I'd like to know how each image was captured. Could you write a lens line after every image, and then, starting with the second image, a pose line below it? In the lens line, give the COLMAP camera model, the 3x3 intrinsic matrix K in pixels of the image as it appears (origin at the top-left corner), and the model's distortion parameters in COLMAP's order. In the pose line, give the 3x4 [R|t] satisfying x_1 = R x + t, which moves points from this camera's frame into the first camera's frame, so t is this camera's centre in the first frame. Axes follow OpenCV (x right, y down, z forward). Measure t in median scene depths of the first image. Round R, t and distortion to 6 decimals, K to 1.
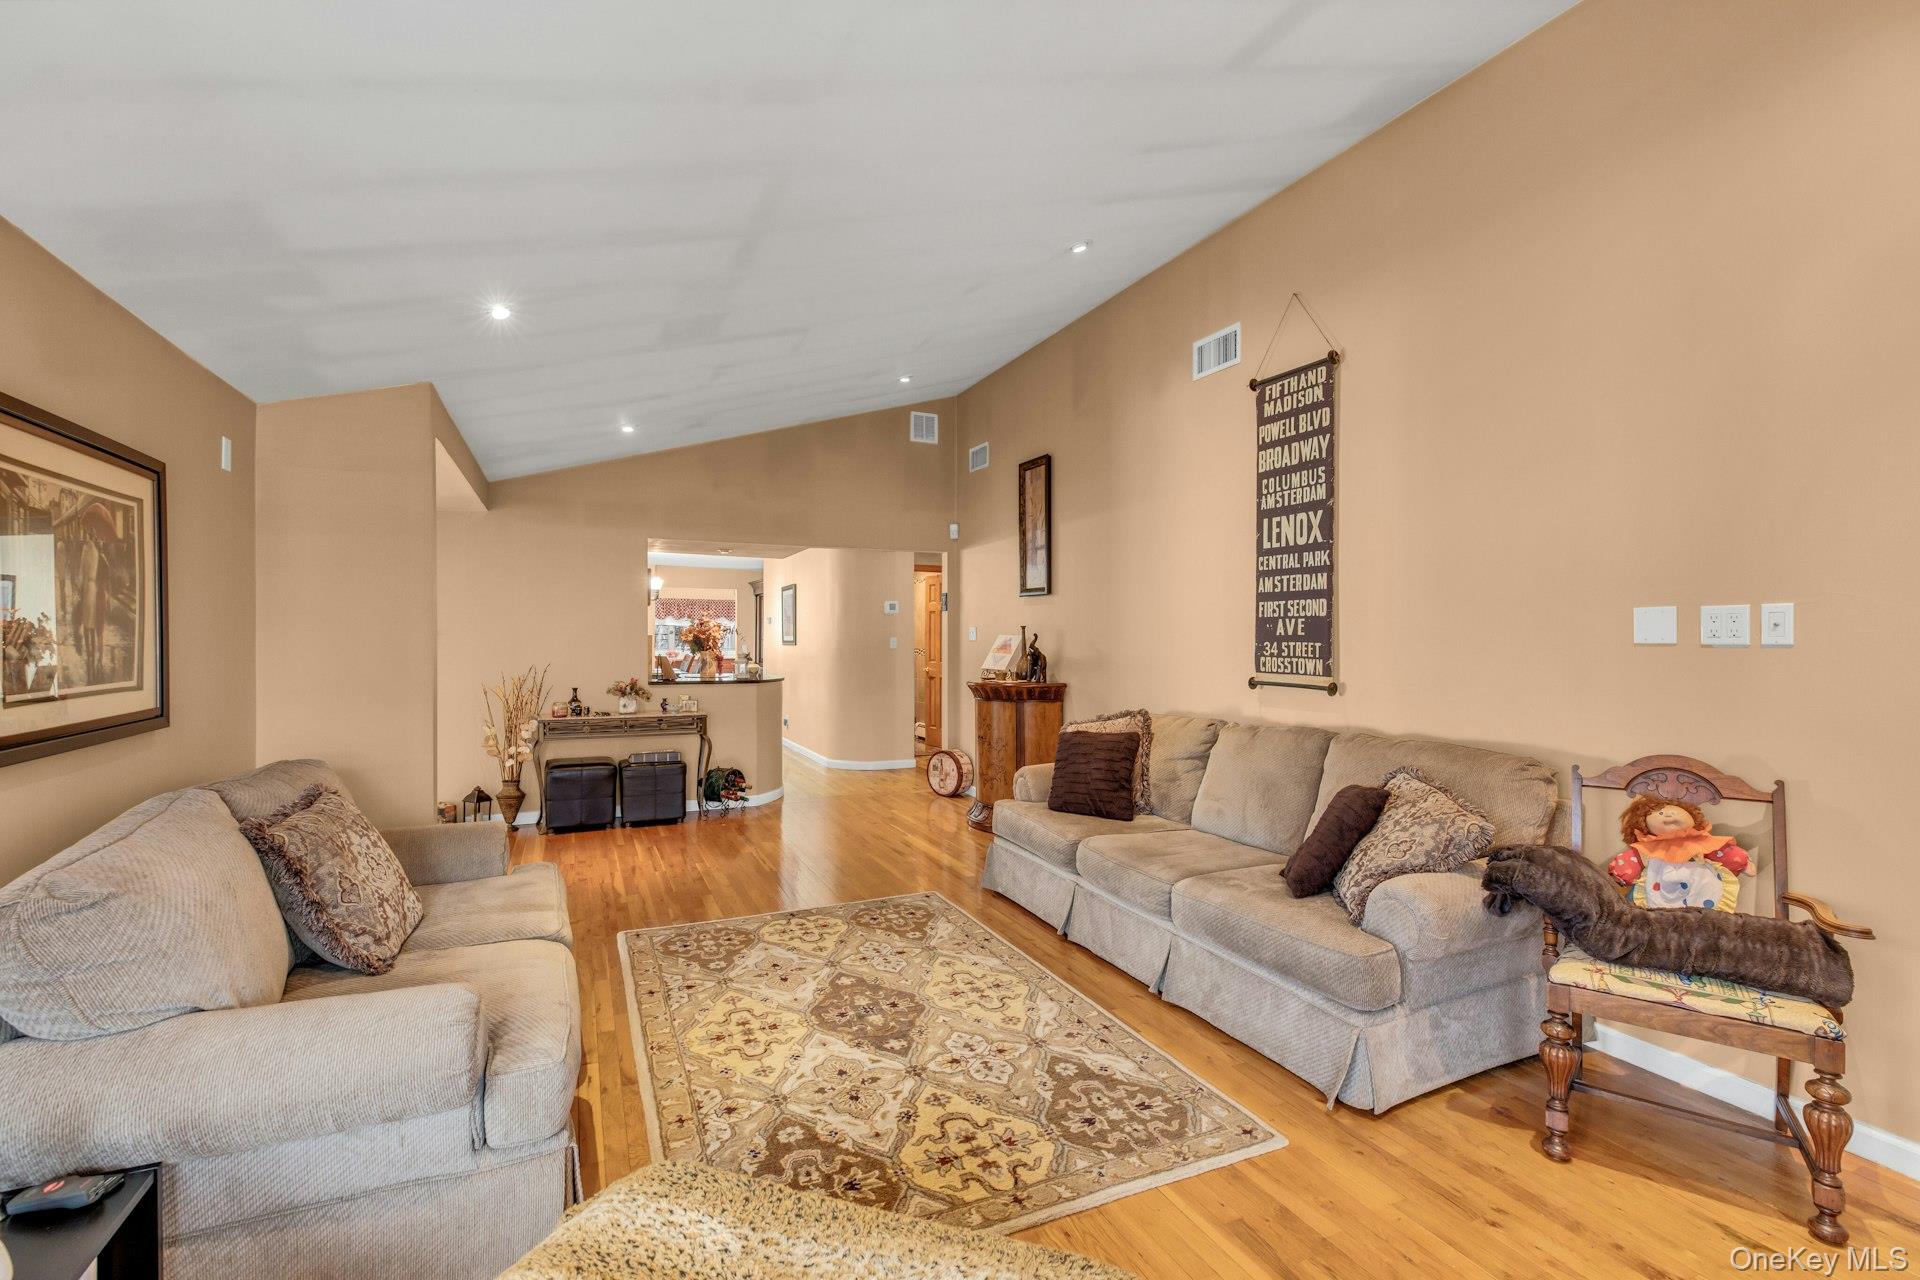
lens RADIAL K [[856.4, 0, 961.0], [0, 856.4, 643.9], [0, 0, 1]] dist [-0.000826, -0.000763]
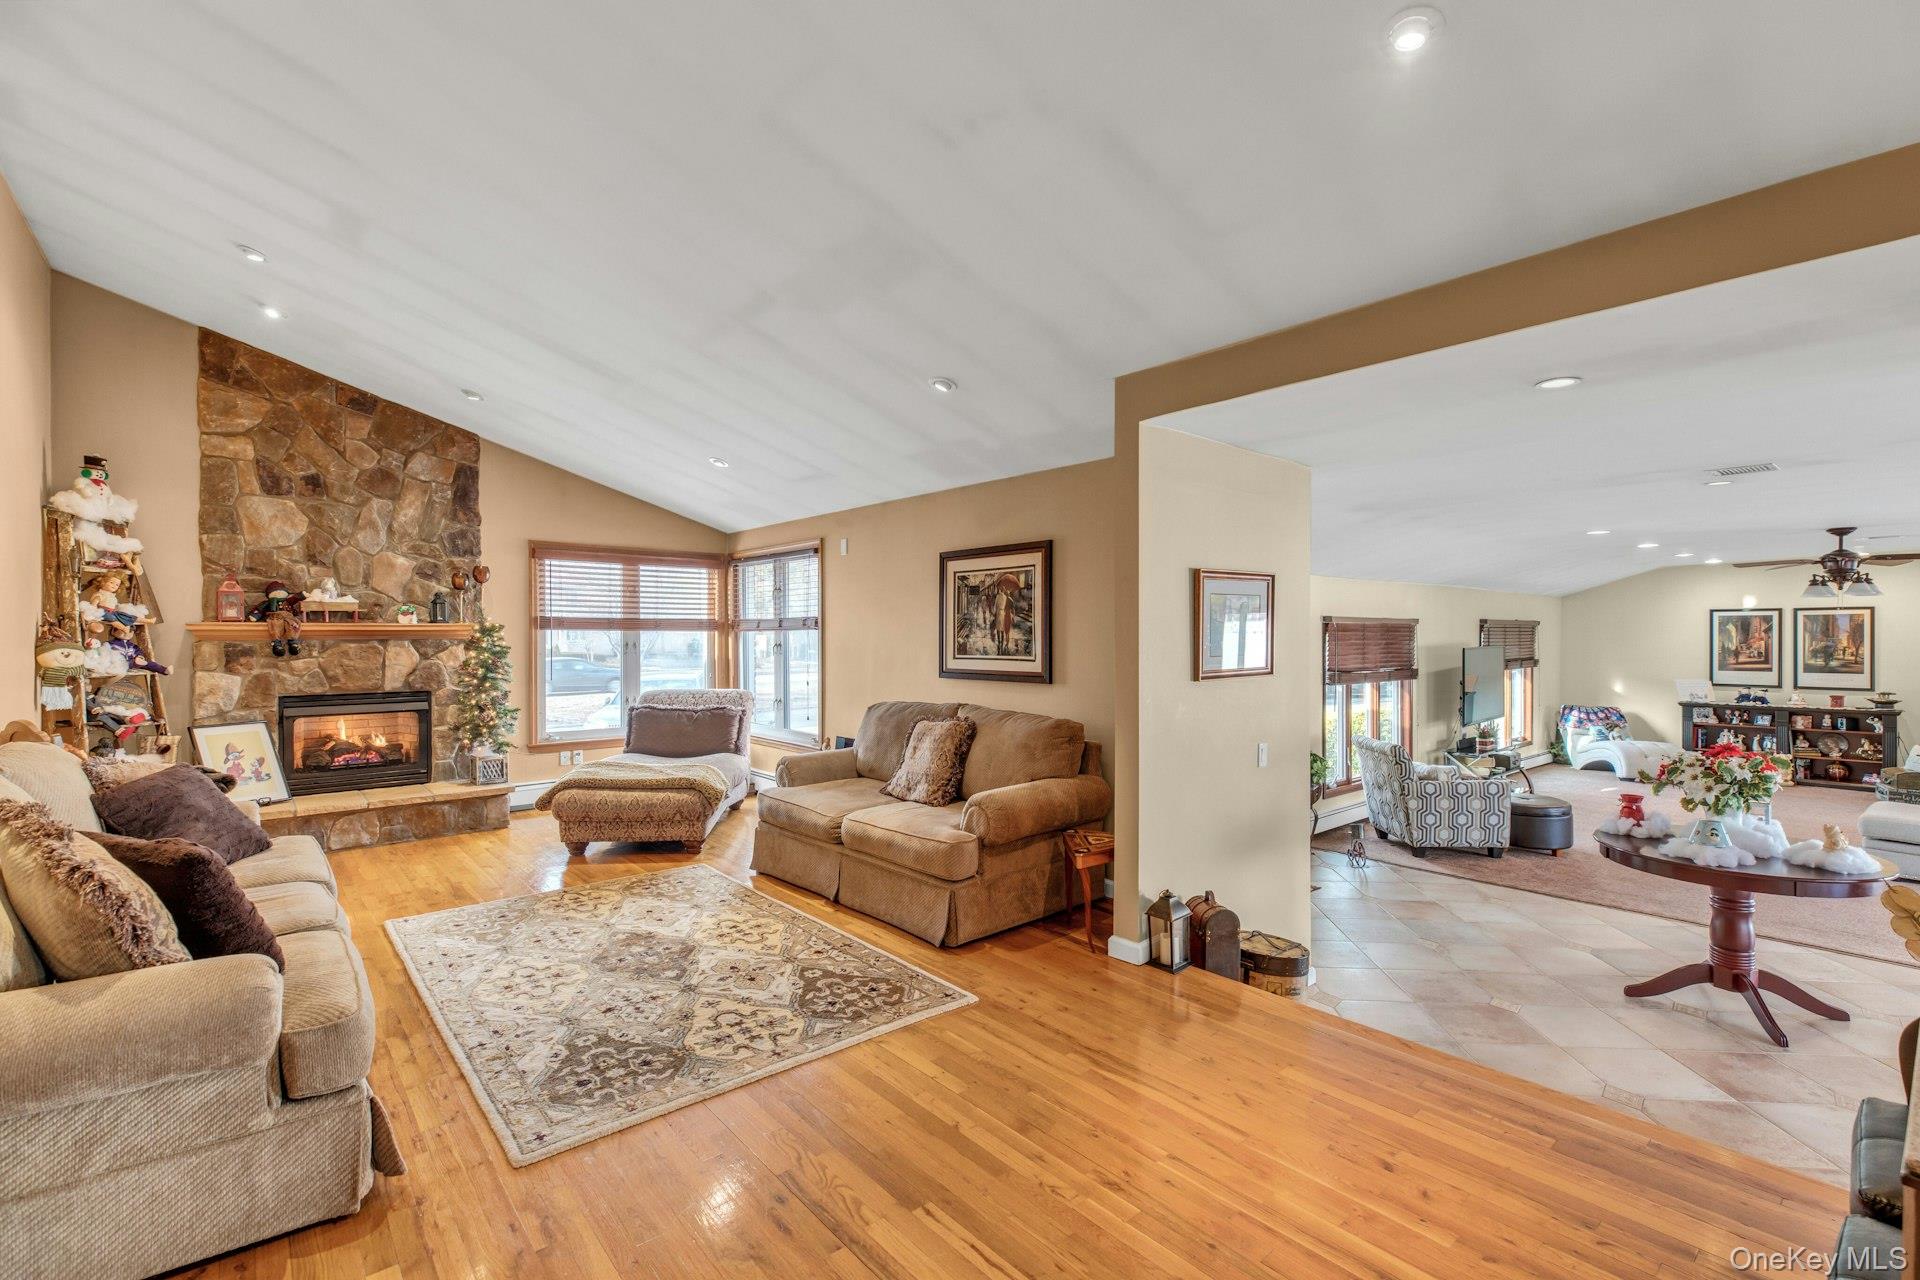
lens RADIAL K [[856.4, 0, 961.0], [0, 856.4, 643.9], [0, 0, 1]] dist [-0.000826, -0.000763]
pose [[-0.961721, 0.001990, -0.274025, -0.190063], [-0.003615, 0.999794, 0.019948, -0.018967], [0.274008, 0.020175, -0.961516, 2.077571]]
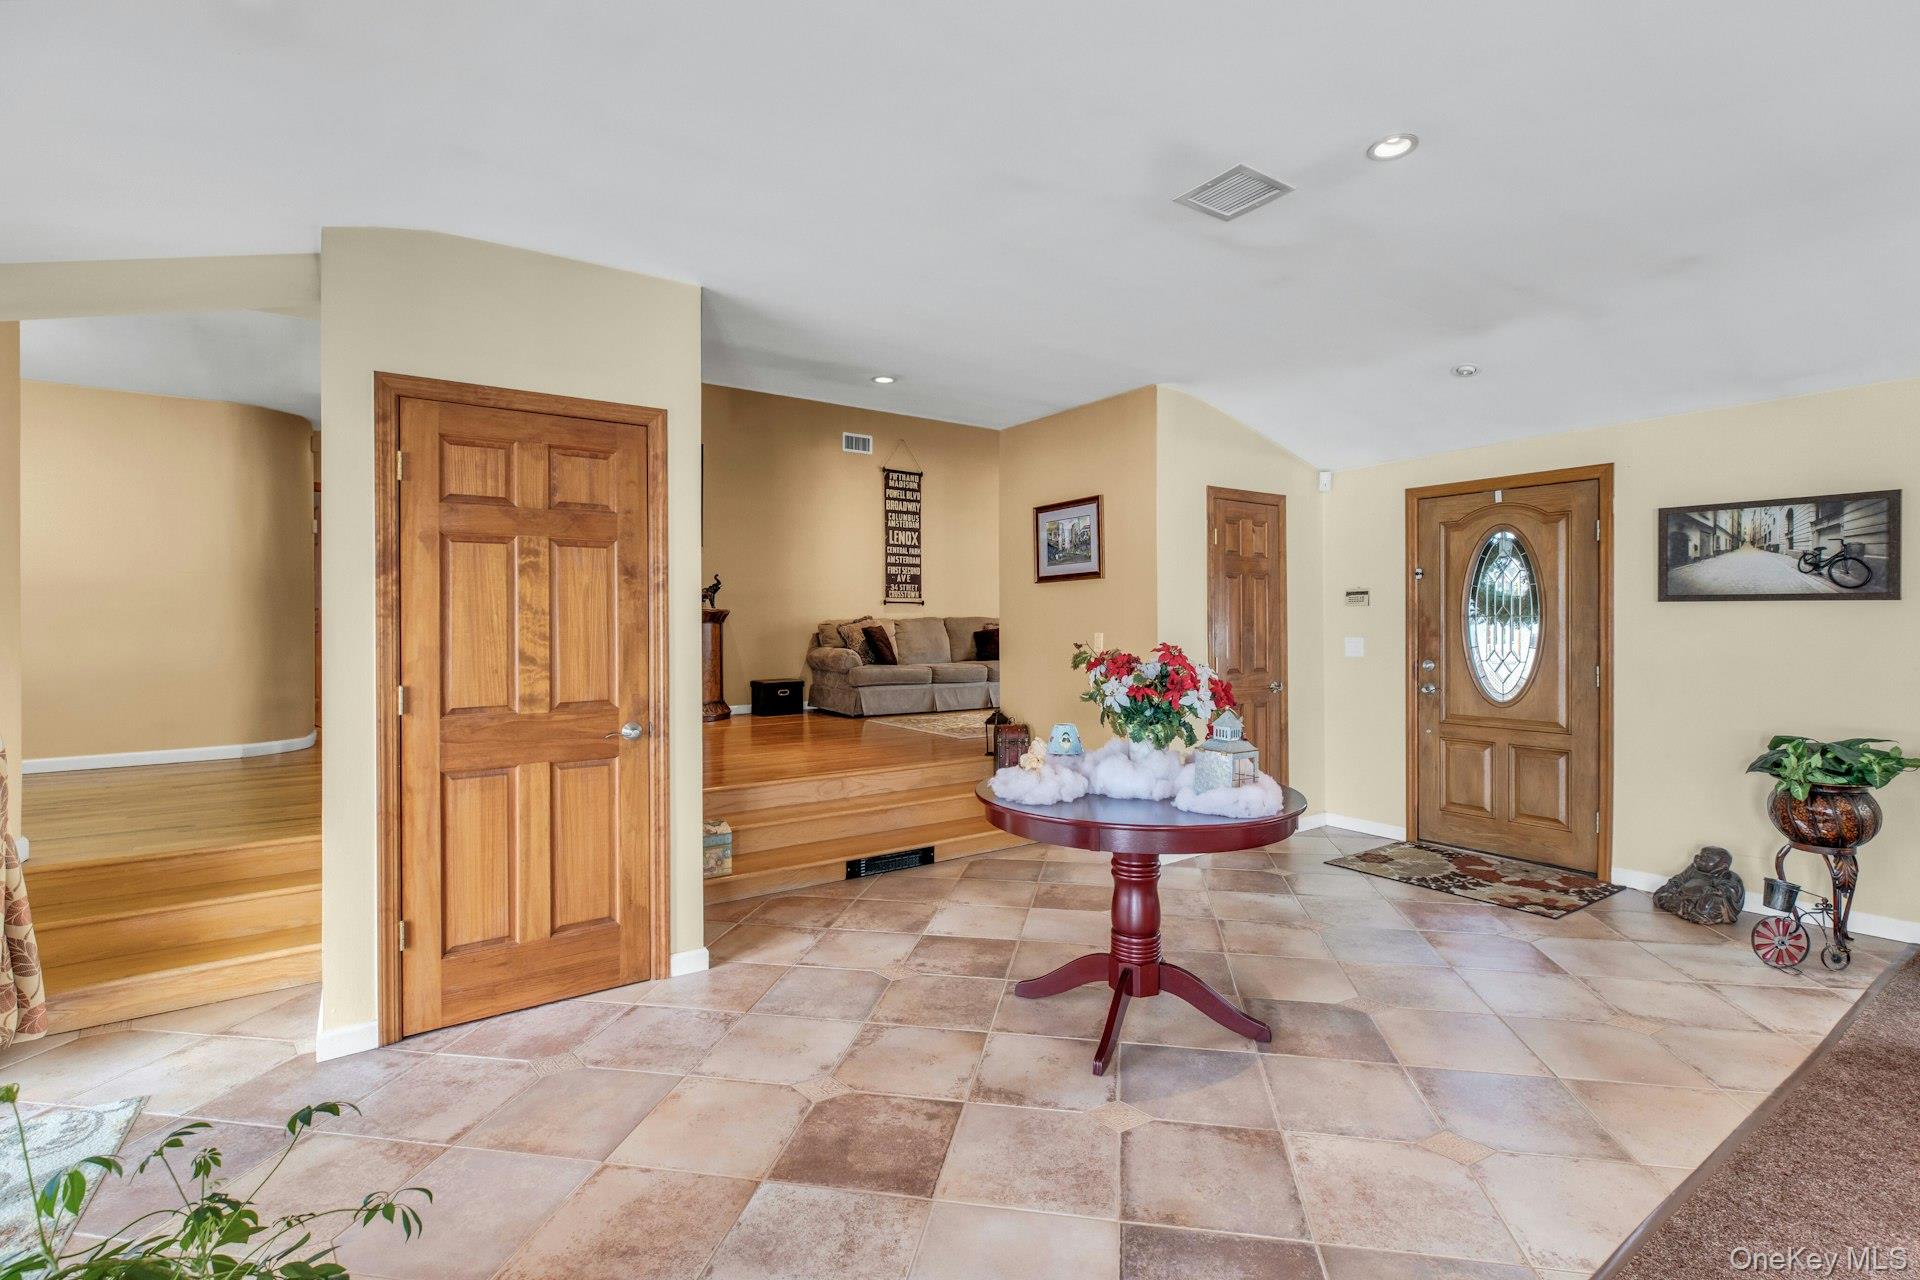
lens RADIAL K [[889.3, 0, 983.7], [0, 889.3, 634.3], [0, 0, 1]] dist [0.001275, 0.000343]
pose [[-0.189271, -0.009376, 0.981880, -2.529694], [0.013039, 0.999842, 0.012061, 0.132517], [-0.981838, 0.015085, -0.189119, 1.506946]]
